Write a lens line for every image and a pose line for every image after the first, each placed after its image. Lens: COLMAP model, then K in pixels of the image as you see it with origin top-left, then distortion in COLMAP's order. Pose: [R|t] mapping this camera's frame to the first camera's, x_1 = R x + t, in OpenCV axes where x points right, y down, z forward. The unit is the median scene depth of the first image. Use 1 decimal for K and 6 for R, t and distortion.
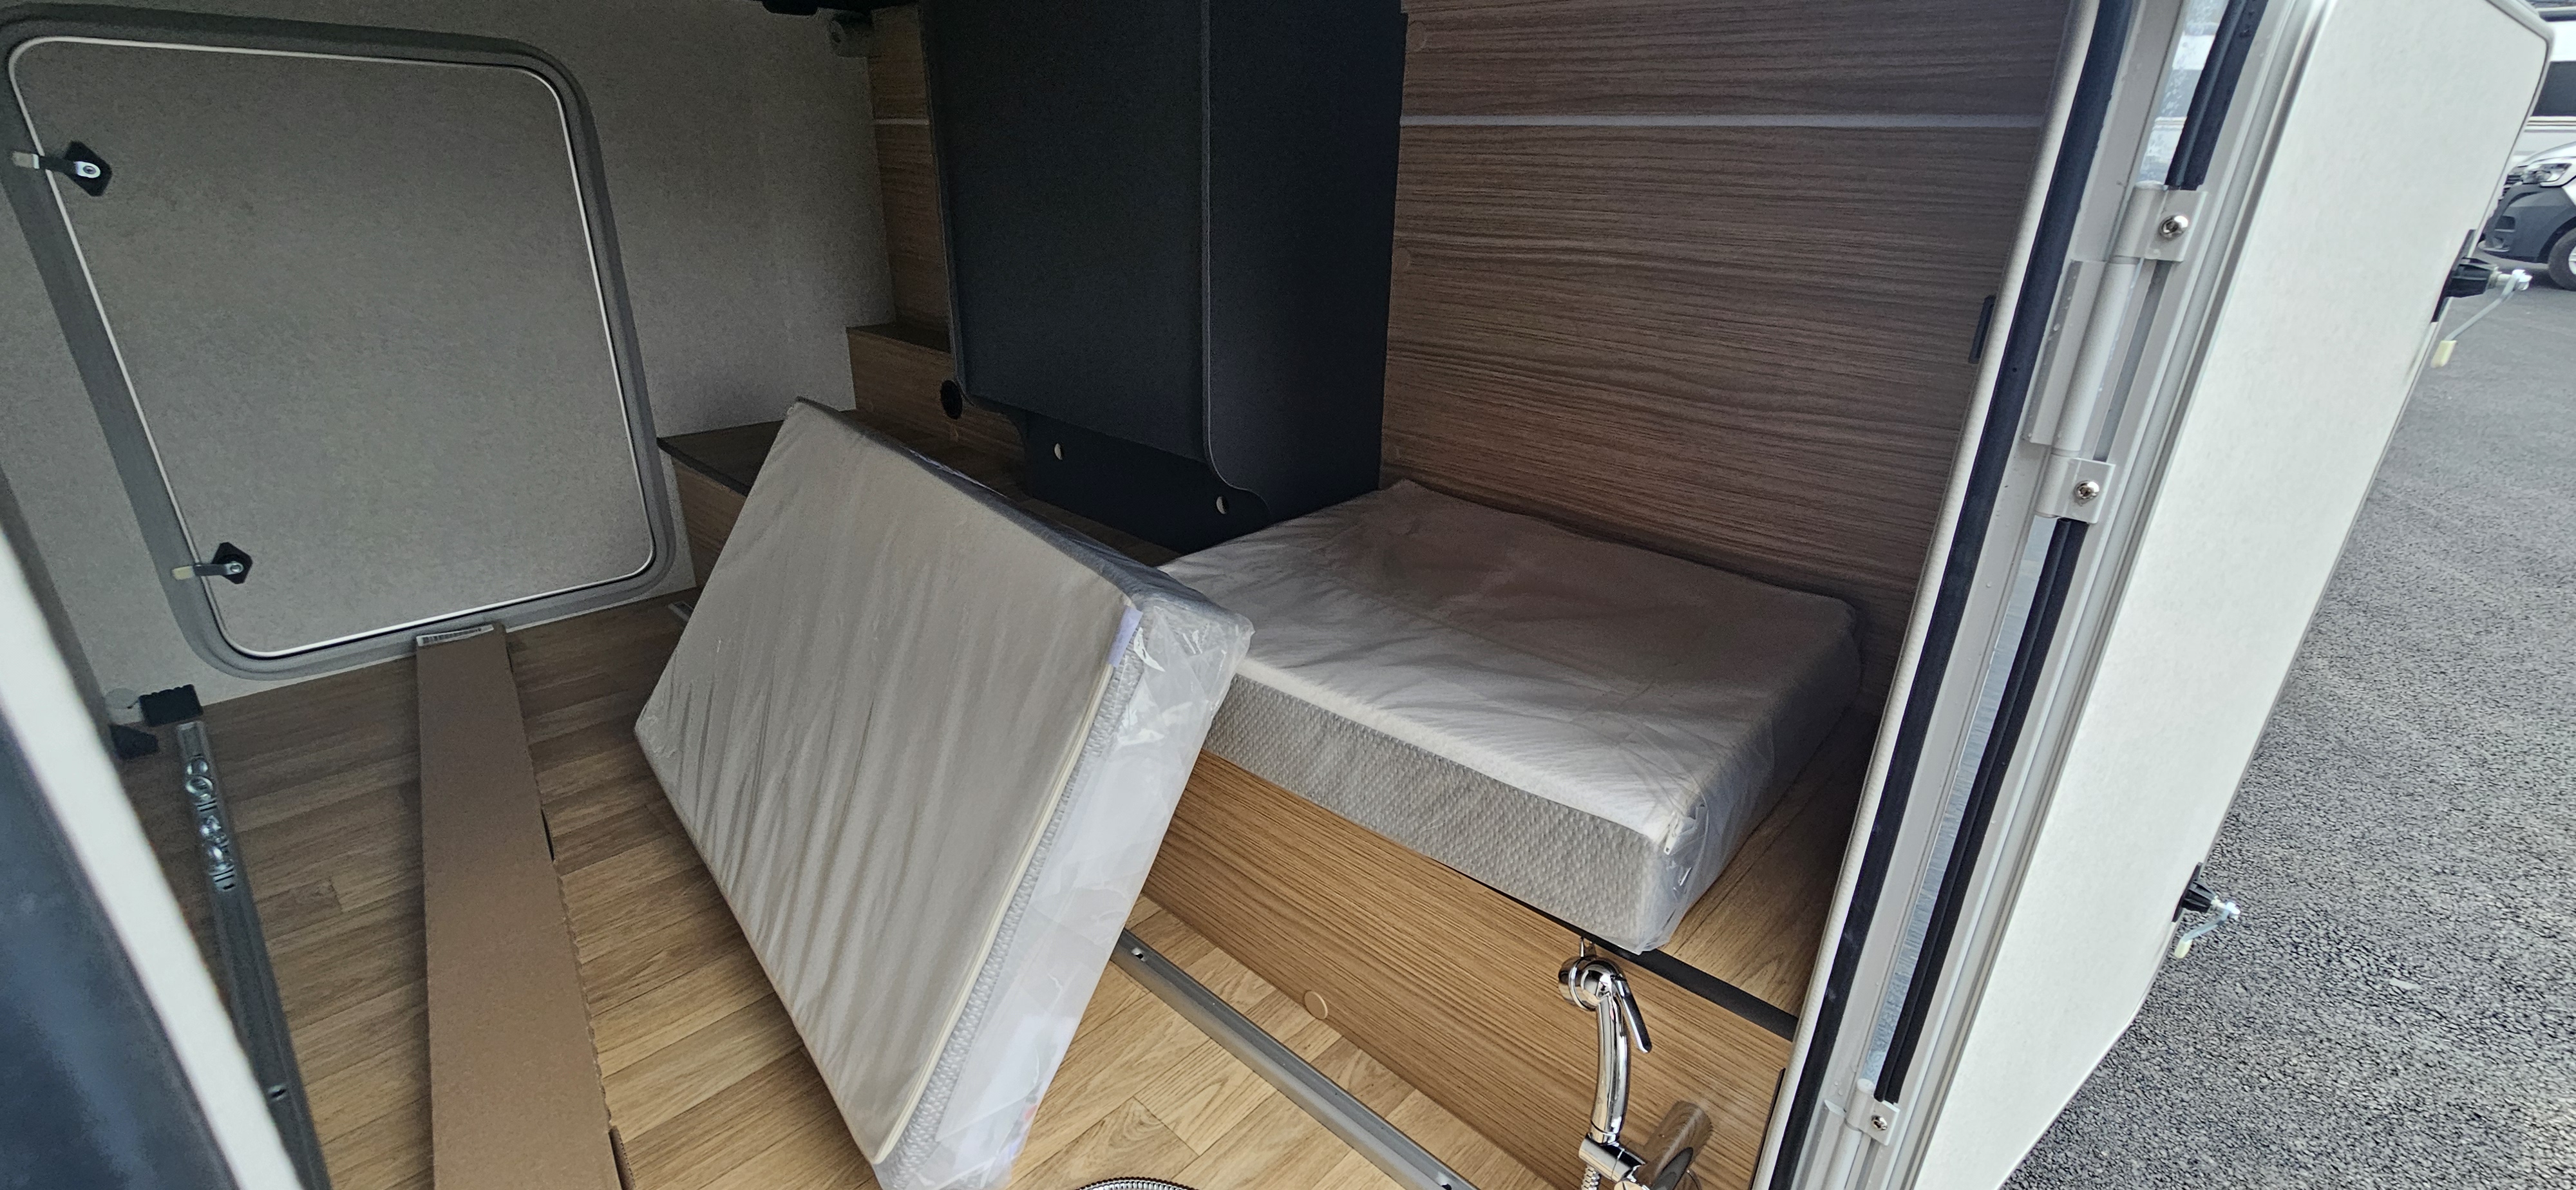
lens RADIAL K [[1054.5, 0, 1283.4], [0, 1054.5, 597.9], [0, 0, 1]] dist [-0.000207, 0.000063]
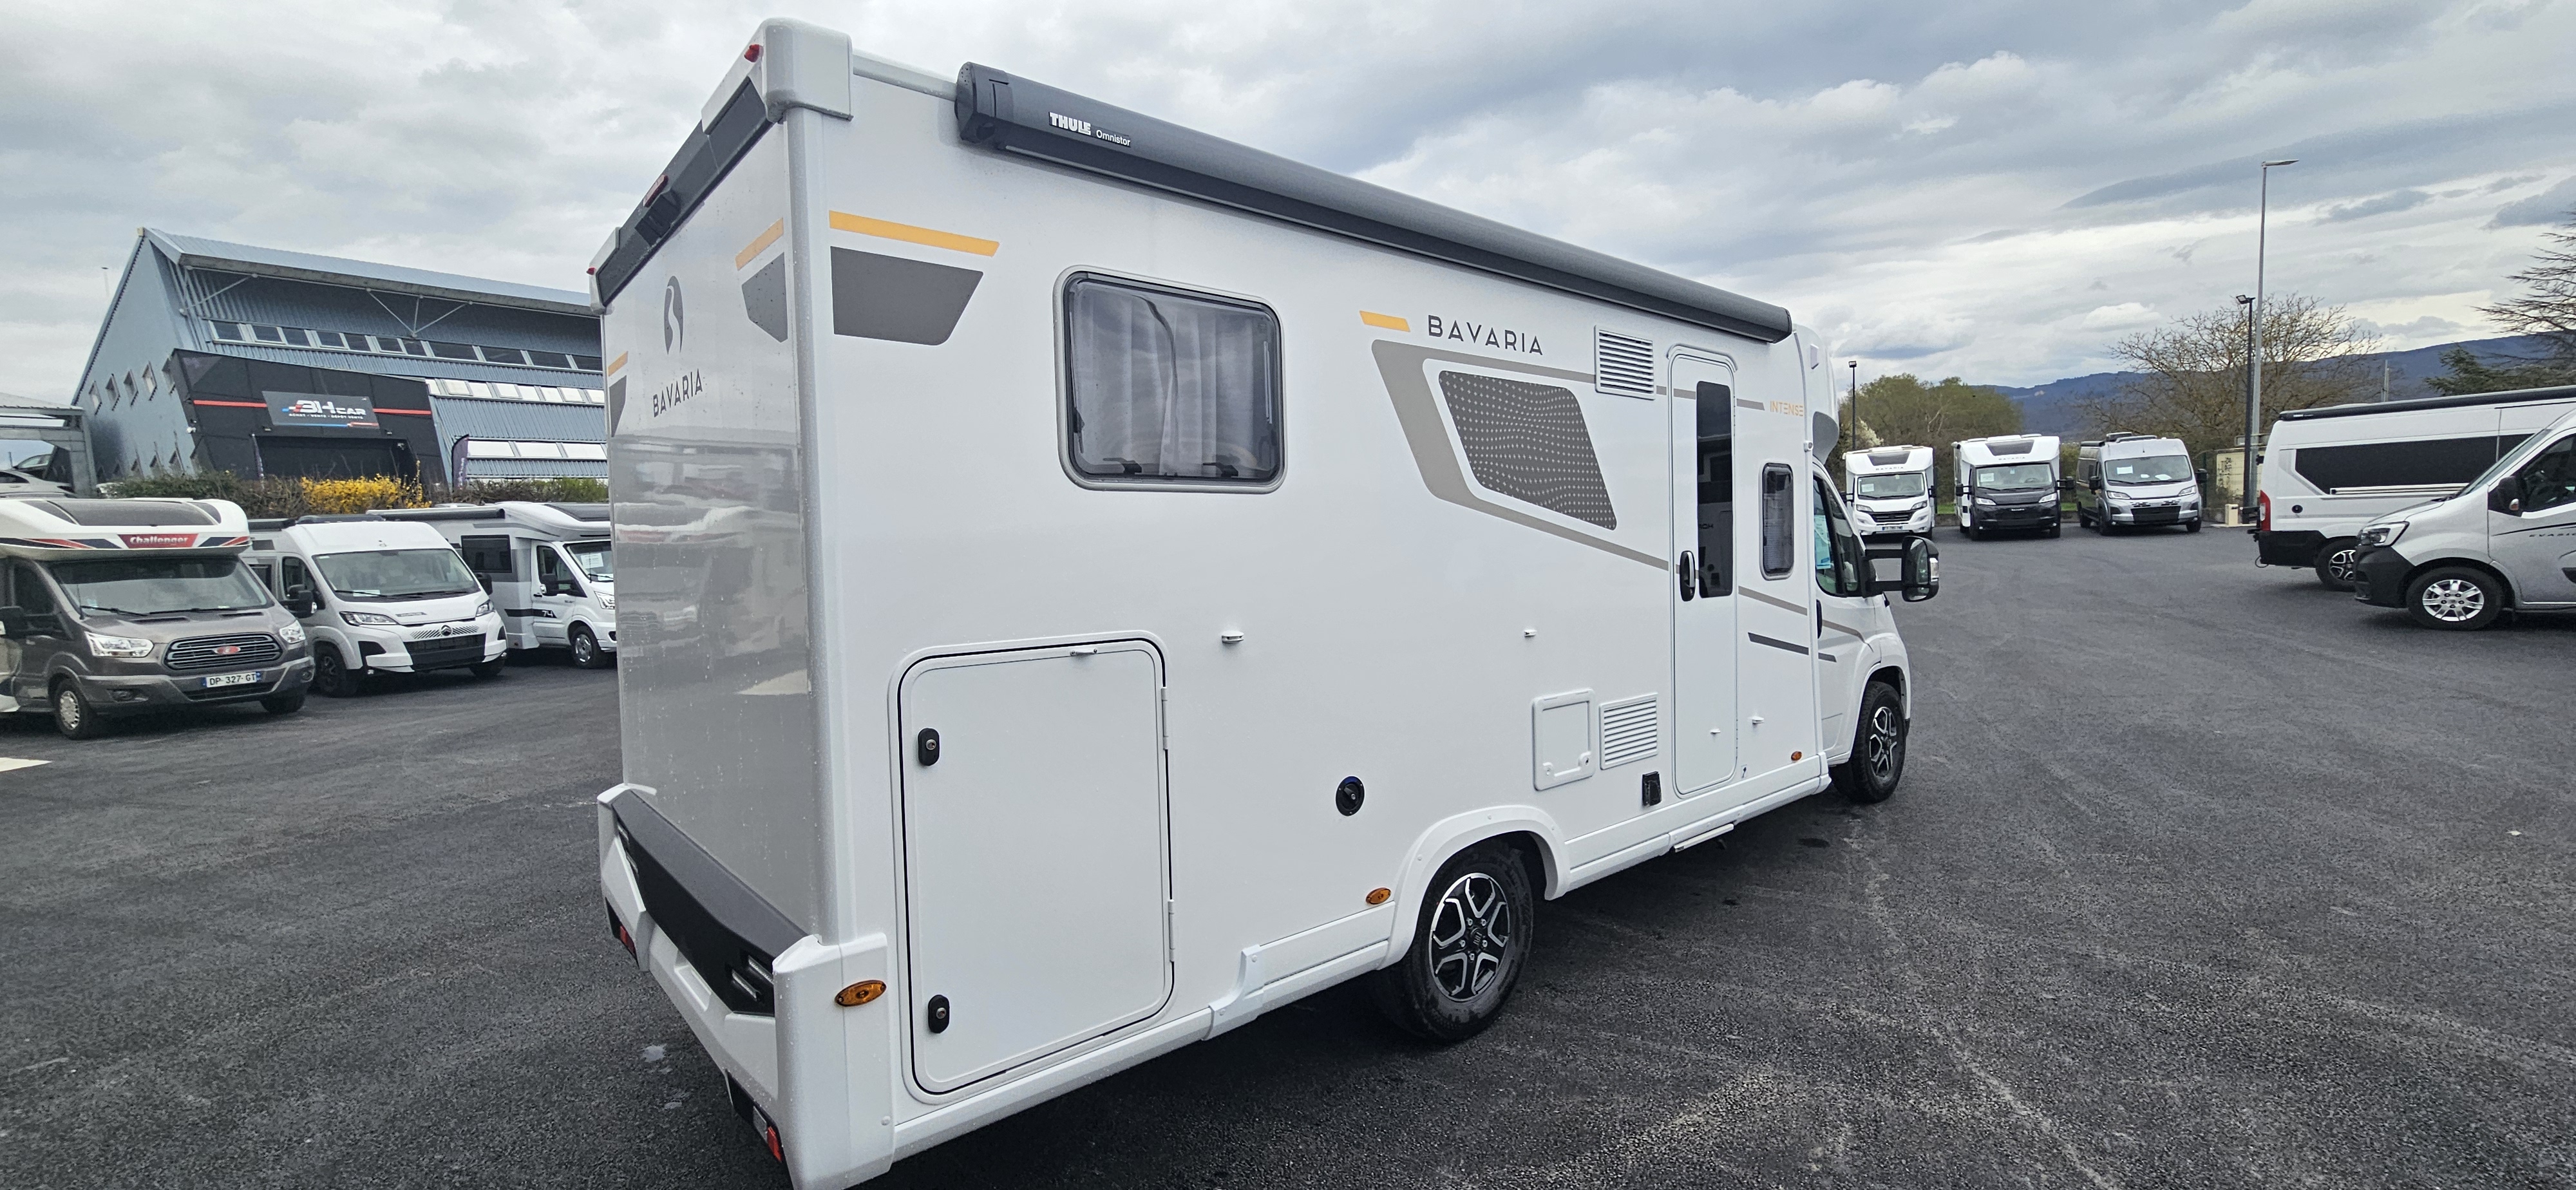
lens RADIAL K [[1054.5, 0, 1288.3], [0, 1054.5, 595.0], [0, 0, 1]] dist [-0.000207, 0.000063]
pose [[0.993230, -0.038356, -0.109650, 0.341484], [-0.000369, 0.942868, -0.333166, 0.166060], [0.116165, 0.330951, 0.936471, -0.705088]]
